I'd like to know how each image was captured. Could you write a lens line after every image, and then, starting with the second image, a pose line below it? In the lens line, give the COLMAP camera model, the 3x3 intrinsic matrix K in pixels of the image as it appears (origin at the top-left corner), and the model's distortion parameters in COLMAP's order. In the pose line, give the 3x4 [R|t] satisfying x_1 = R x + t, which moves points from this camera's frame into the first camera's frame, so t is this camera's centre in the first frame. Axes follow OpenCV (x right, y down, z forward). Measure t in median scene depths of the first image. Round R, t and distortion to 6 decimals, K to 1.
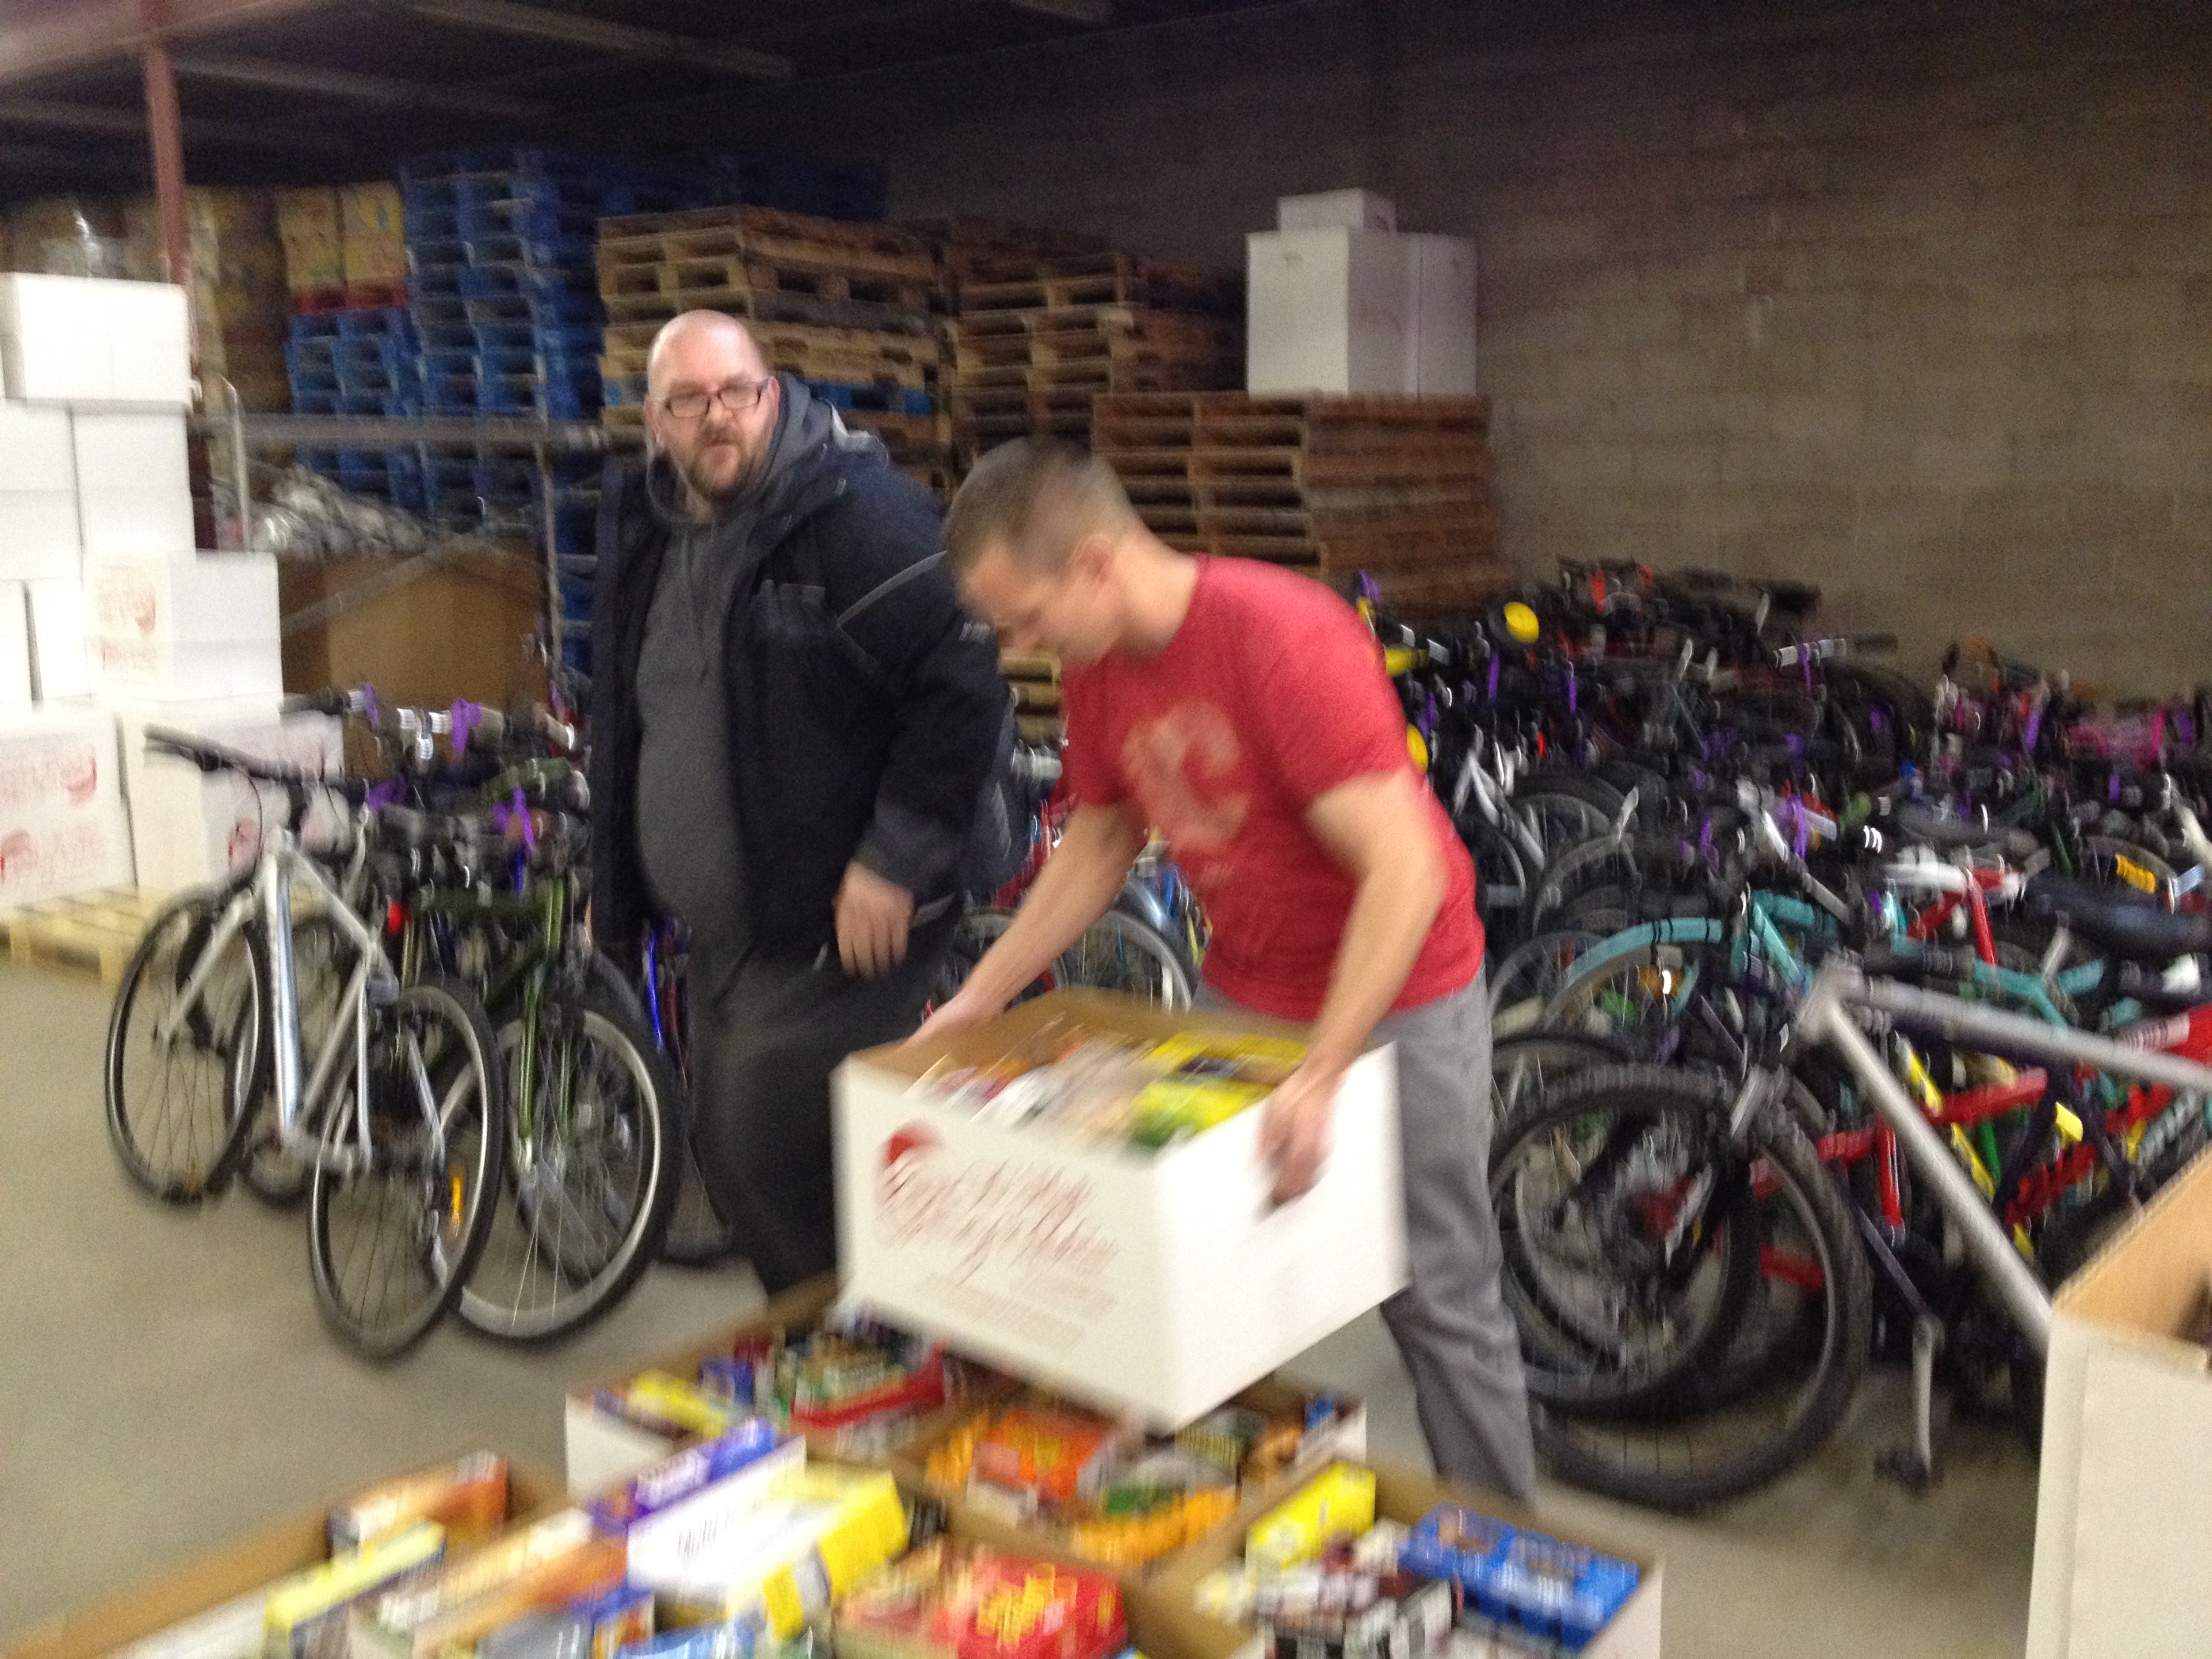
lens RADIAL K [[2034.6, 0, 1104.8], [0, 2034.6, 858.1], [0, 0, 1]] dist [0.145246, -0.296013]
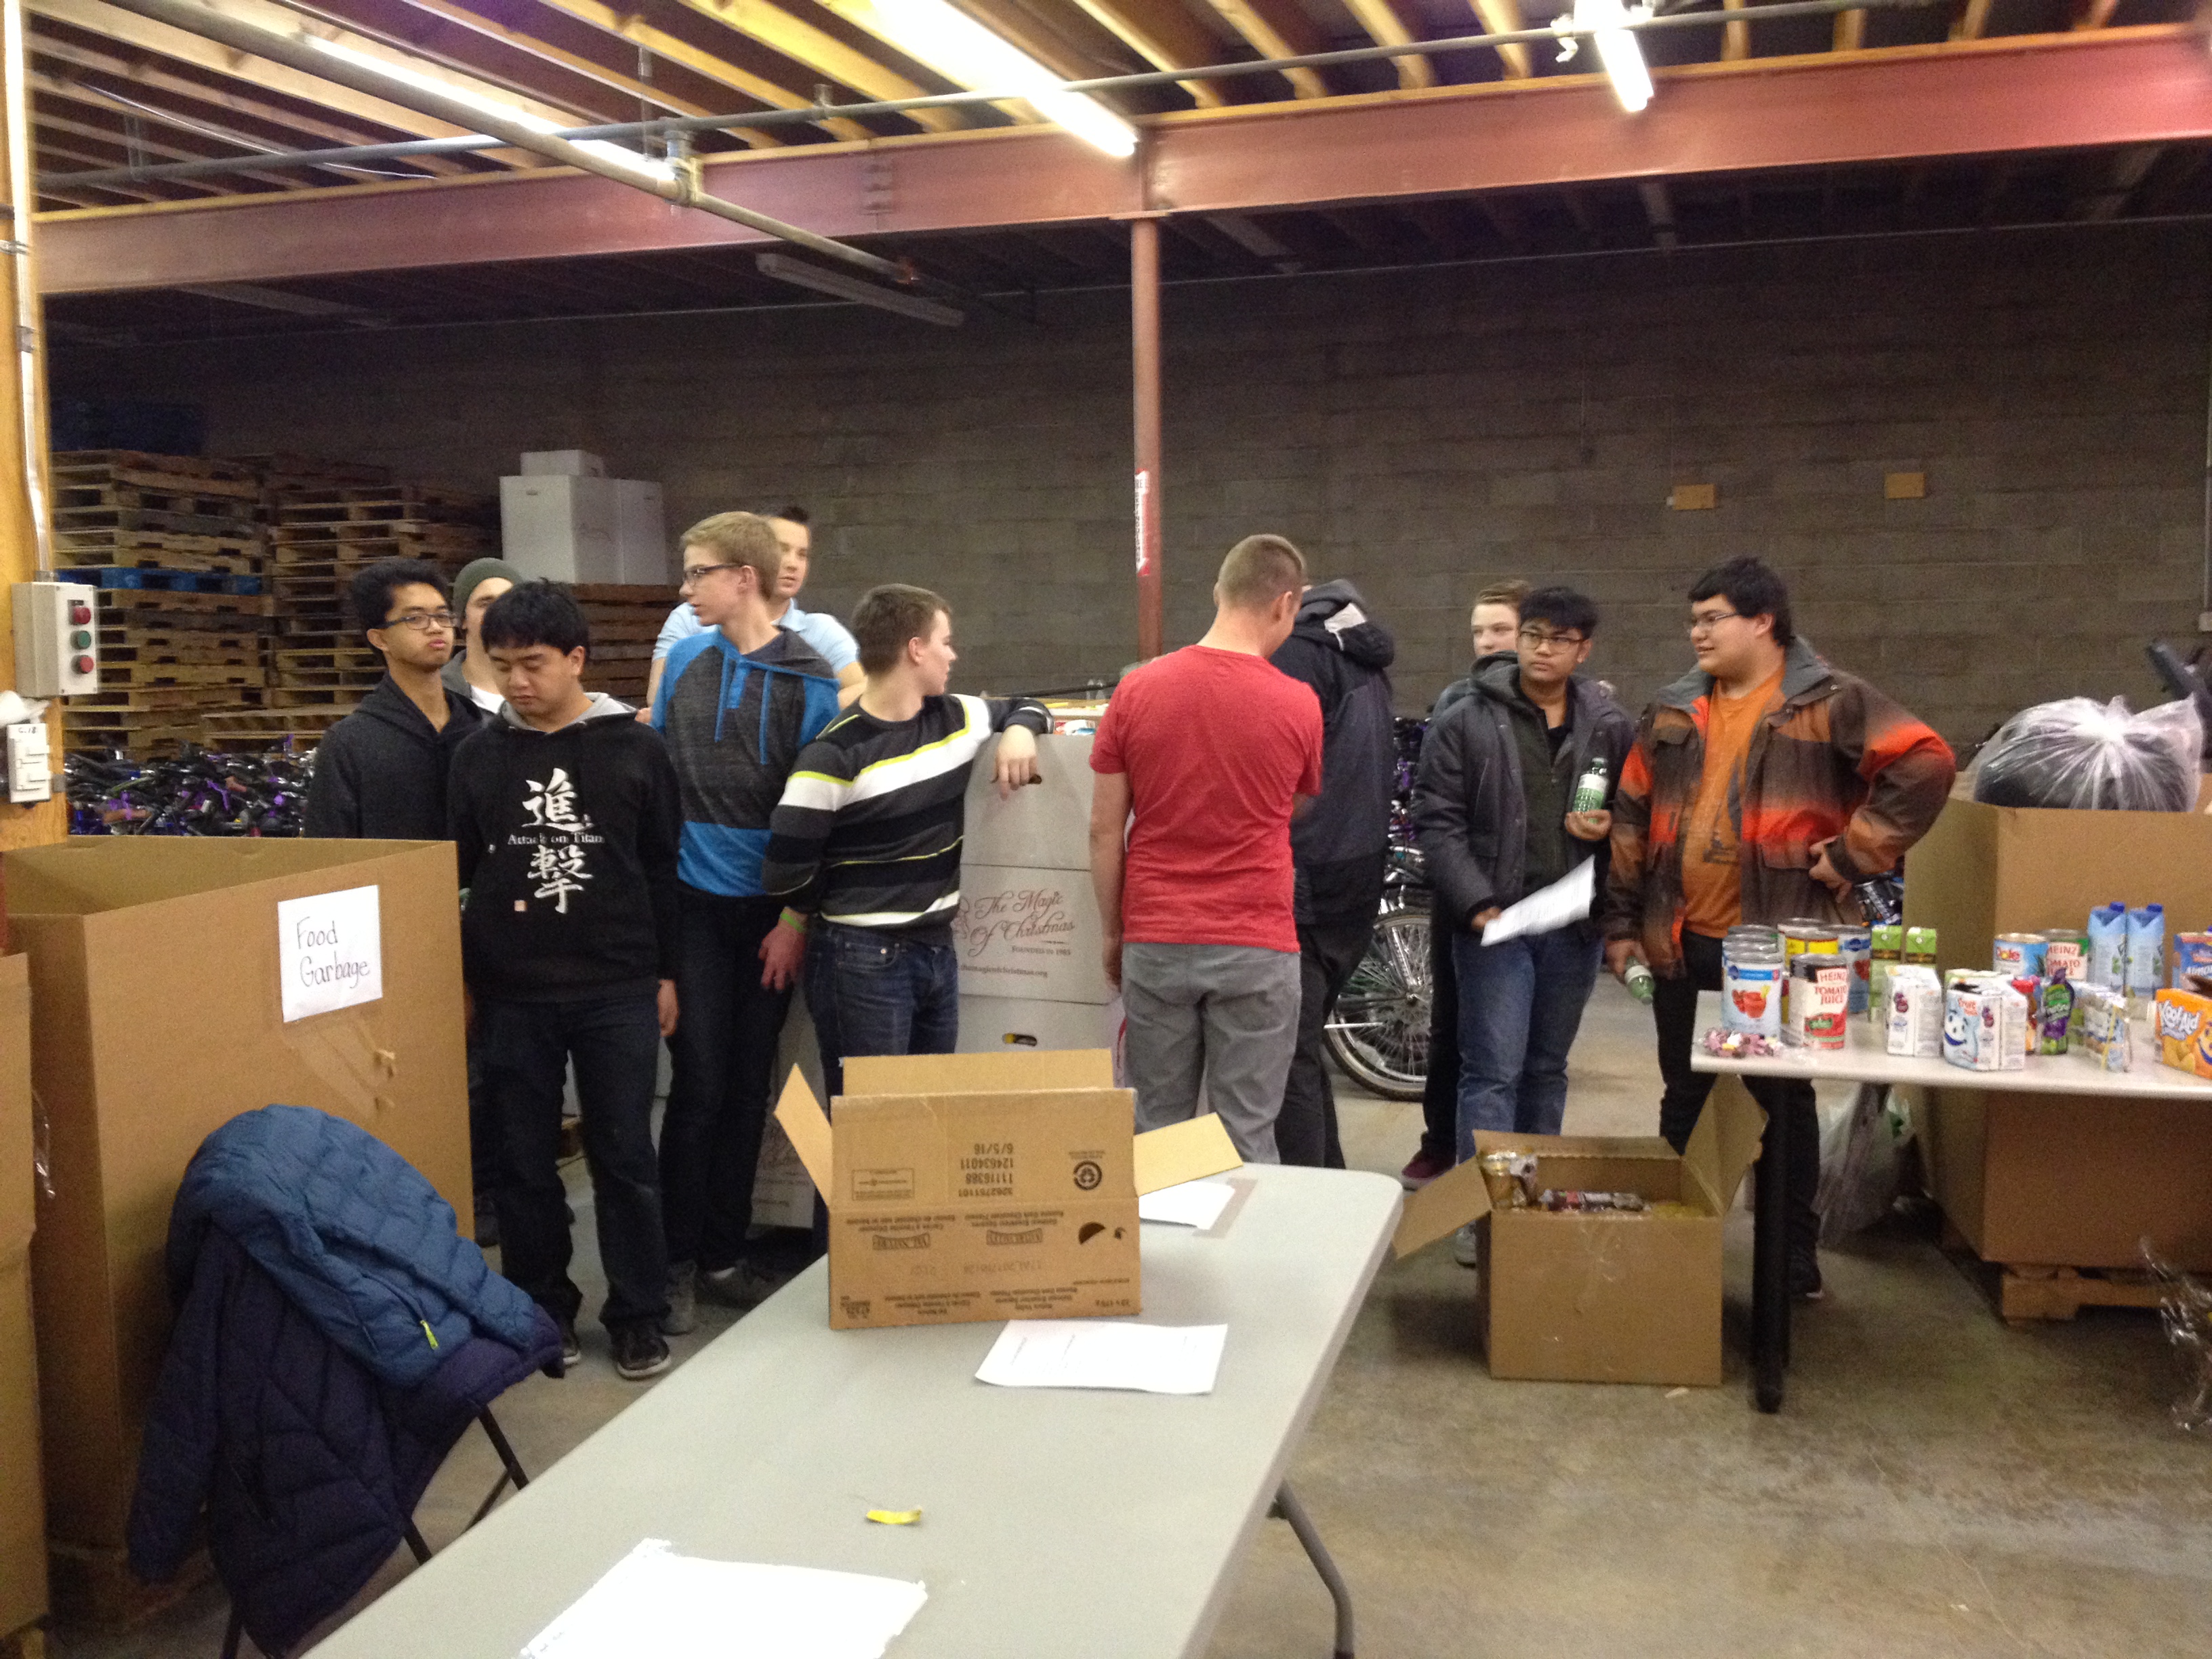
lens RADIAL K [[2098.1, 0, 1117.8], [0, 2098.1, 813.2], [0, 0, 1]] dist [0.144013, -0.323302]
pose [[0.940323, -0.036118, 0.338361, -0.034679], [0.071353, 0.993173, -0.092279, 0.100354], [-0.332718, 0.110915, 0.936481, -0.504636]]
